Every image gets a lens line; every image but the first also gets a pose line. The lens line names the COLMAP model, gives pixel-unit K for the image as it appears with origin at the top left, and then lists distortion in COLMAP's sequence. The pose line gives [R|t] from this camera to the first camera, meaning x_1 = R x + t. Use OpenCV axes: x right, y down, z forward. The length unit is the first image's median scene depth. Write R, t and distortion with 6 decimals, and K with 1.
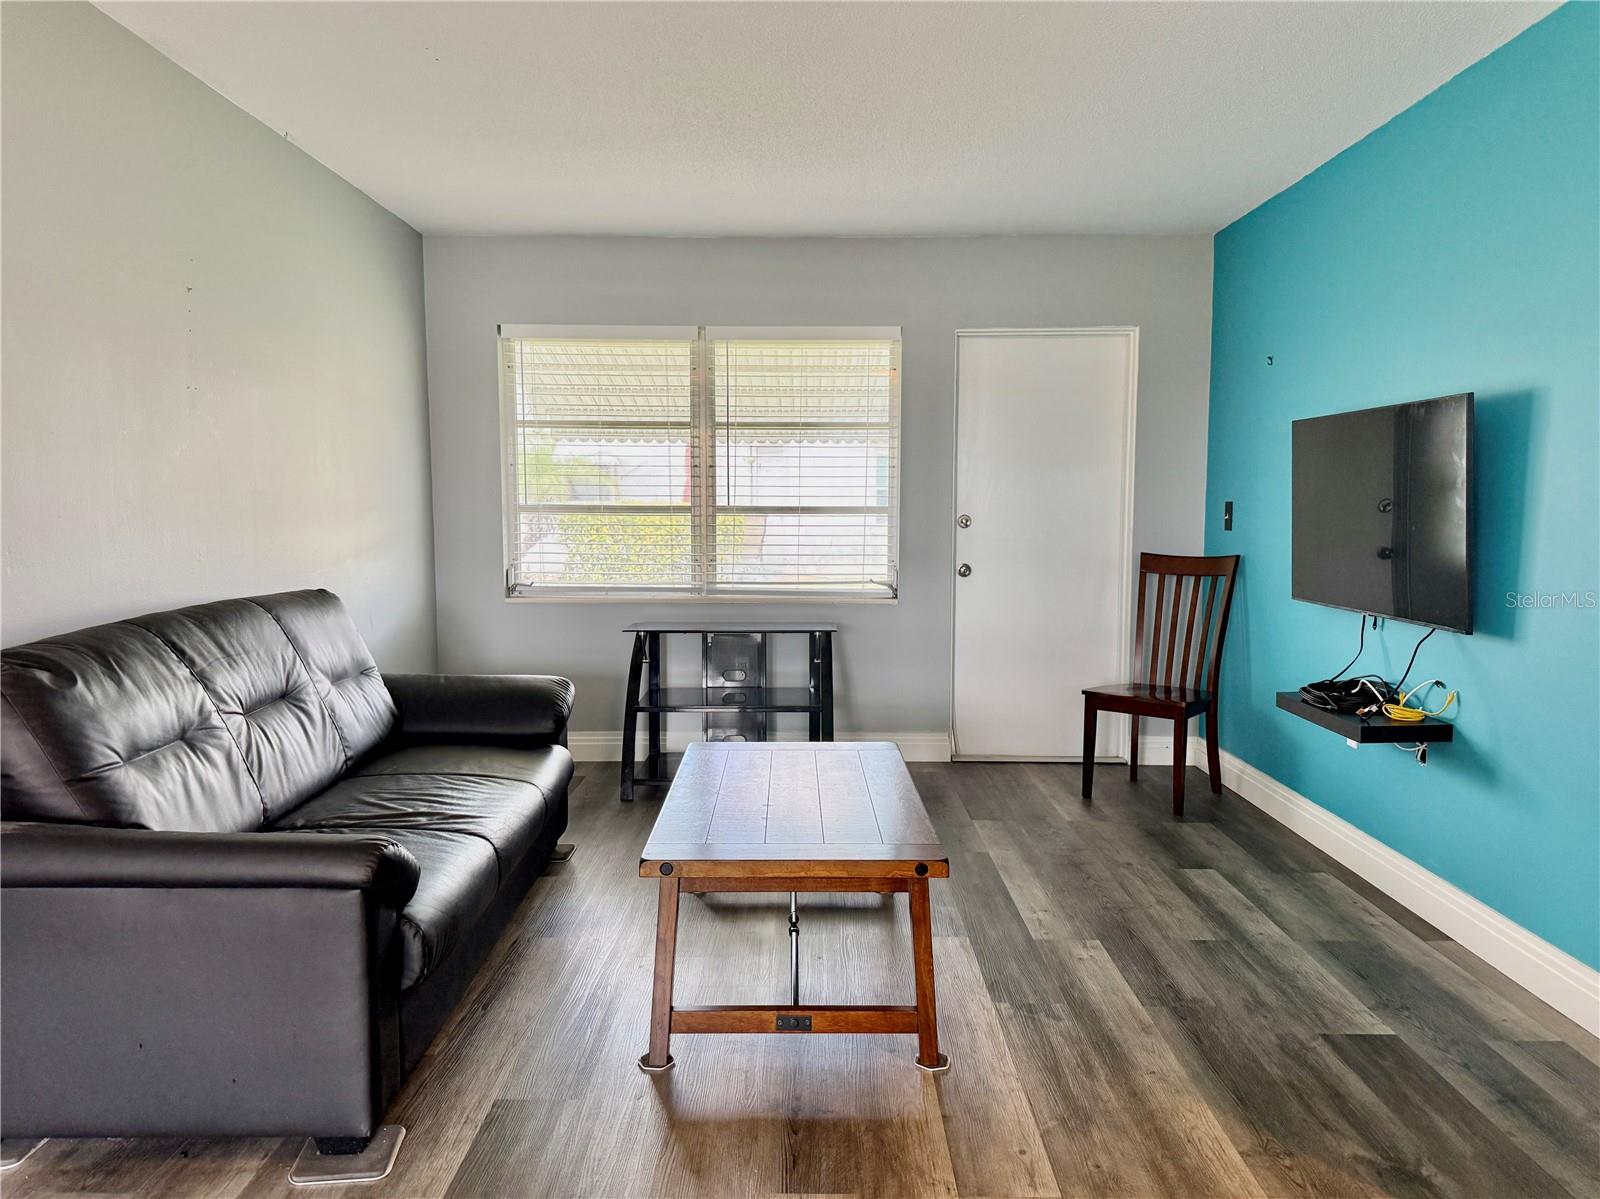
lens RADIAL K [[1113.2, 0, 800.0], [0, 1113.2, 599.5], [0, 0, 1]] dist [0.068287, -0.094698]
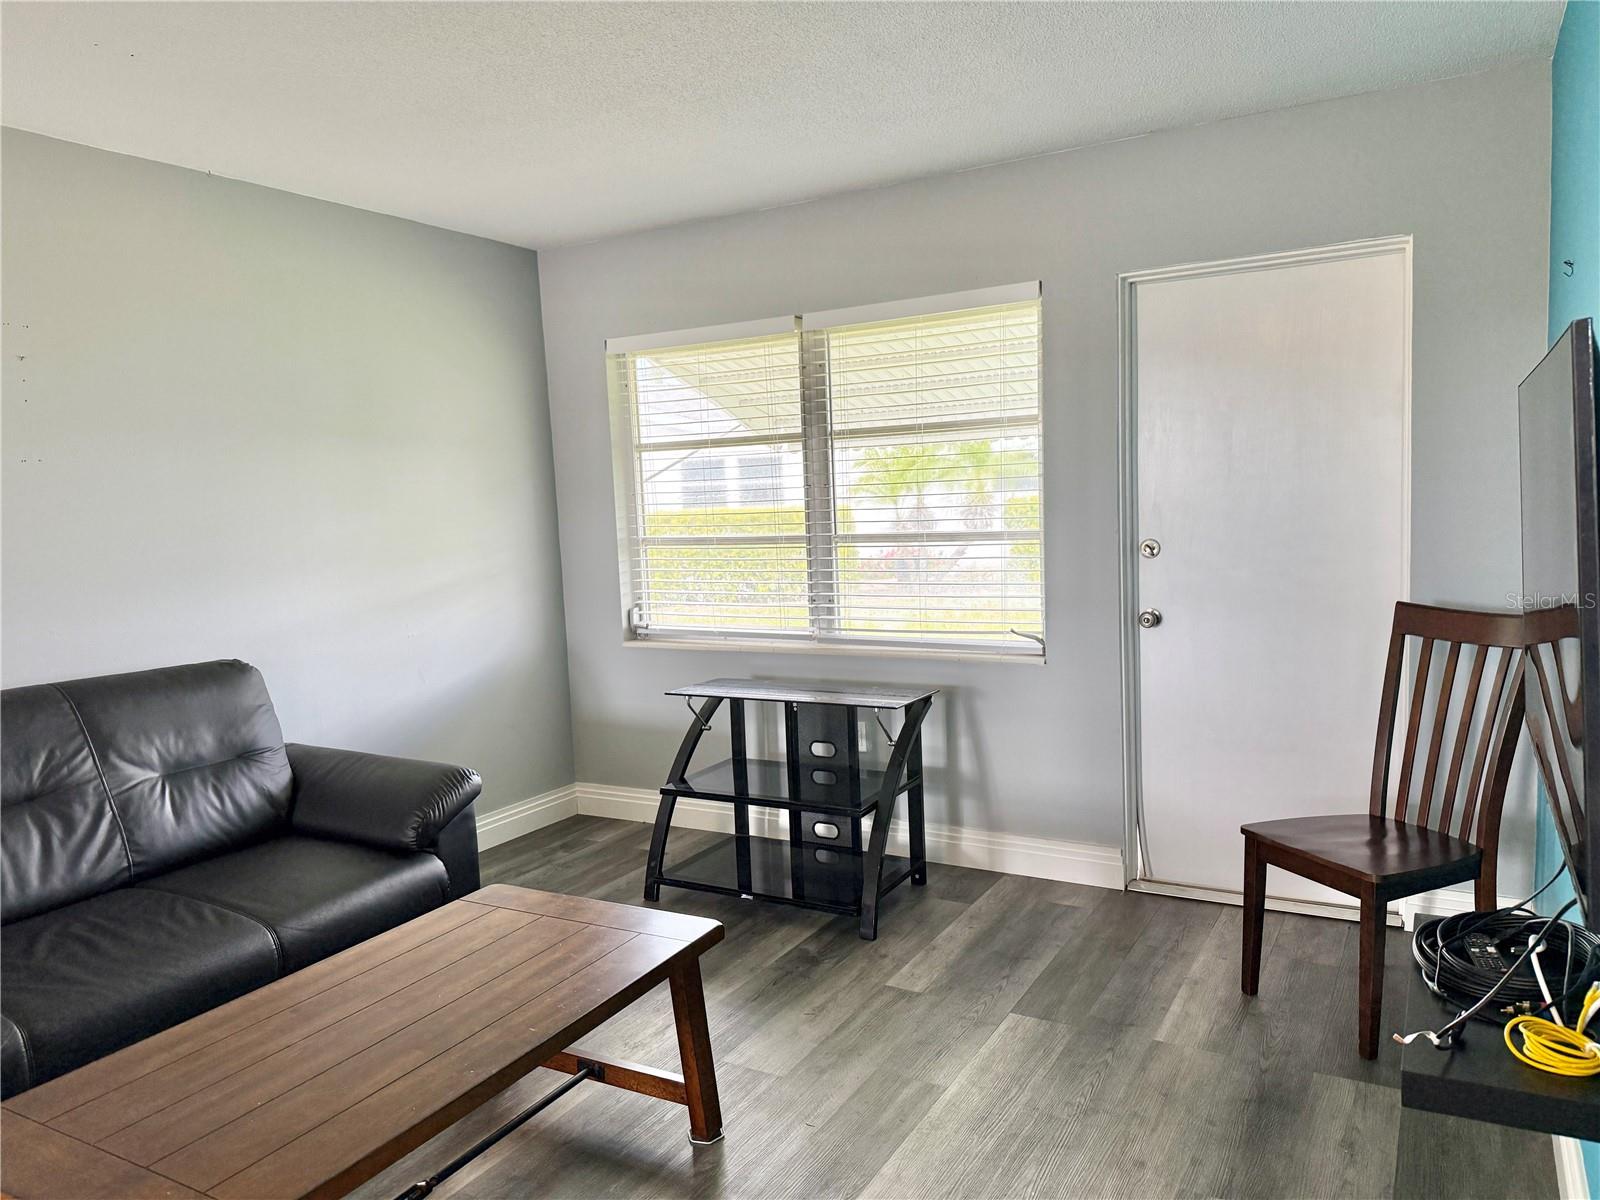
lens RADIAL K [[1113.2, 0, 800.0], [0, 1113.2, 600.0], [0, 0, 1]] dist [0.068287, -0.094698]
pose [[0.882947, 0.004383, -0.469453, 0.350033], [0.001050, 0.999935, 0.011312, -0.056557], [0.469472, -0.010481, 0.882885, 0.338898]]
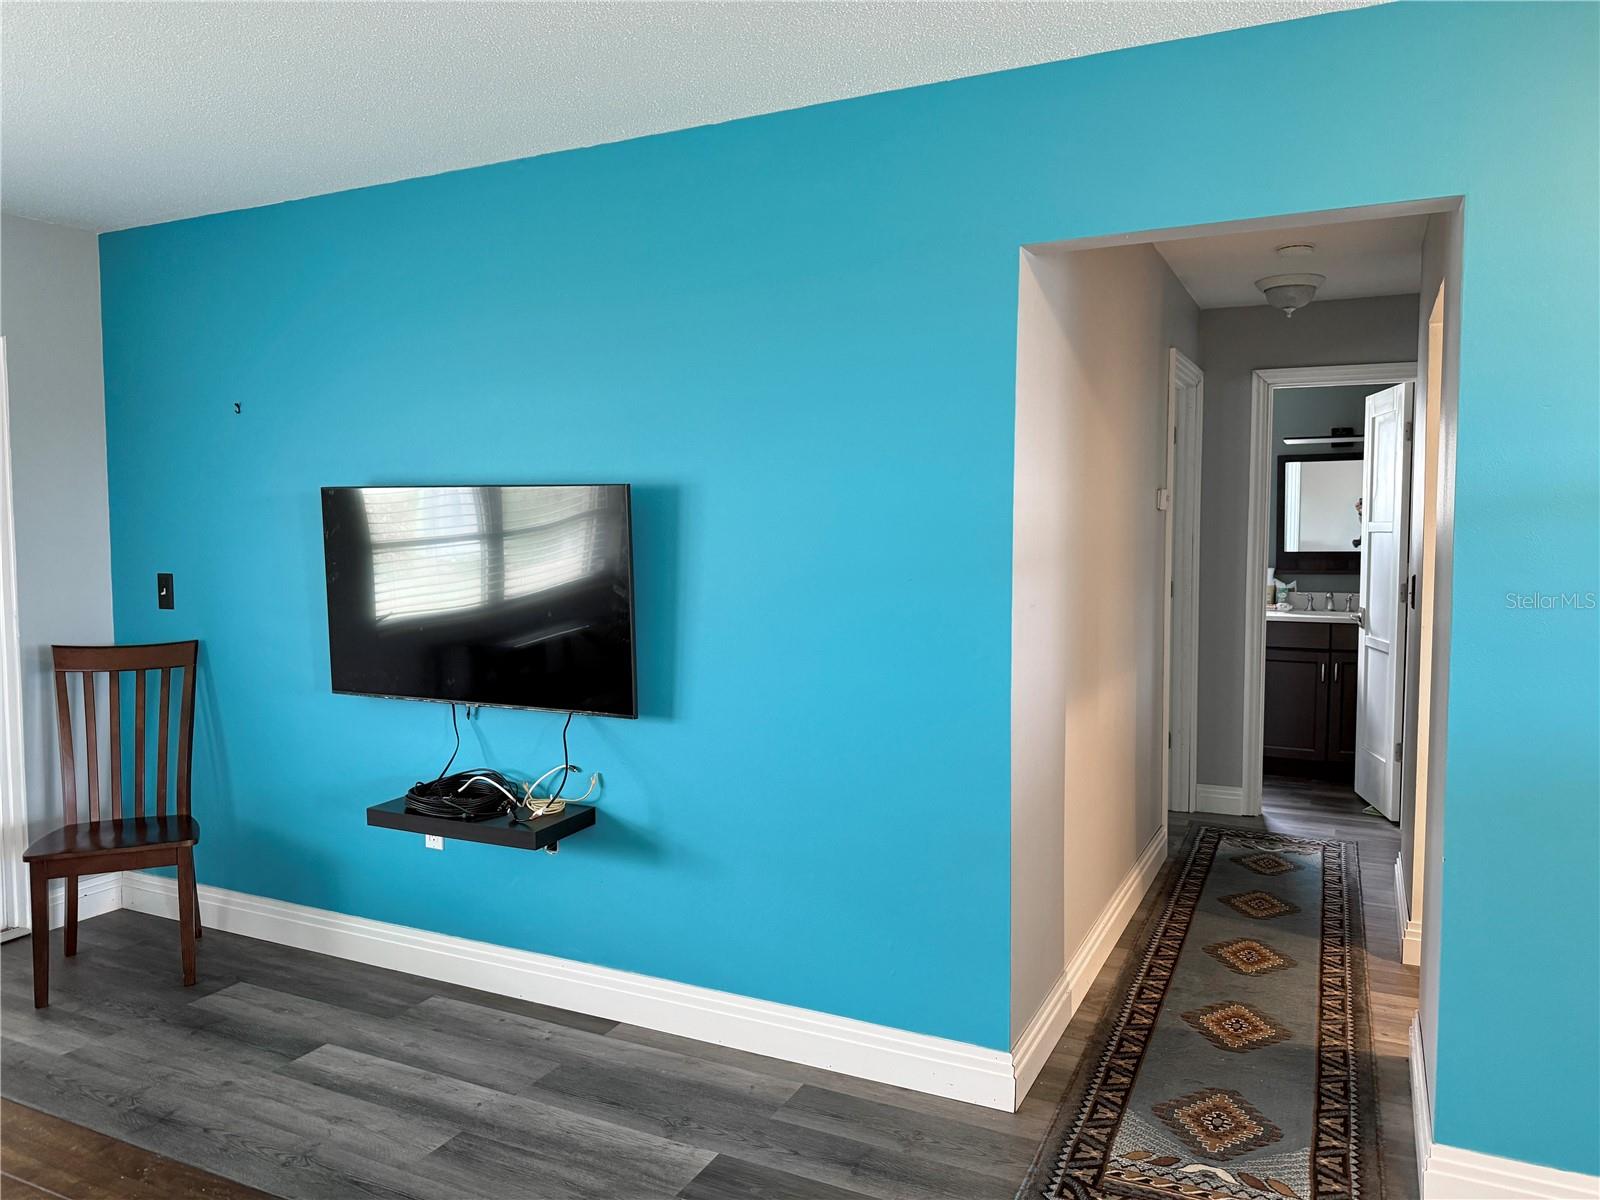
lens RADIAL K [[1133.4, 0, 800.0], [0, 1133.4, 600.0], [0, 0, 1]] dist [-0.003540, -0.000681]
pose [[0.459880, -0.061766, 0.885830, -0.143377], [0.087997, 0.995837, 0.023753, -0.053853], [-0.883610, 0.067027, 0.463401, 0.253754]]
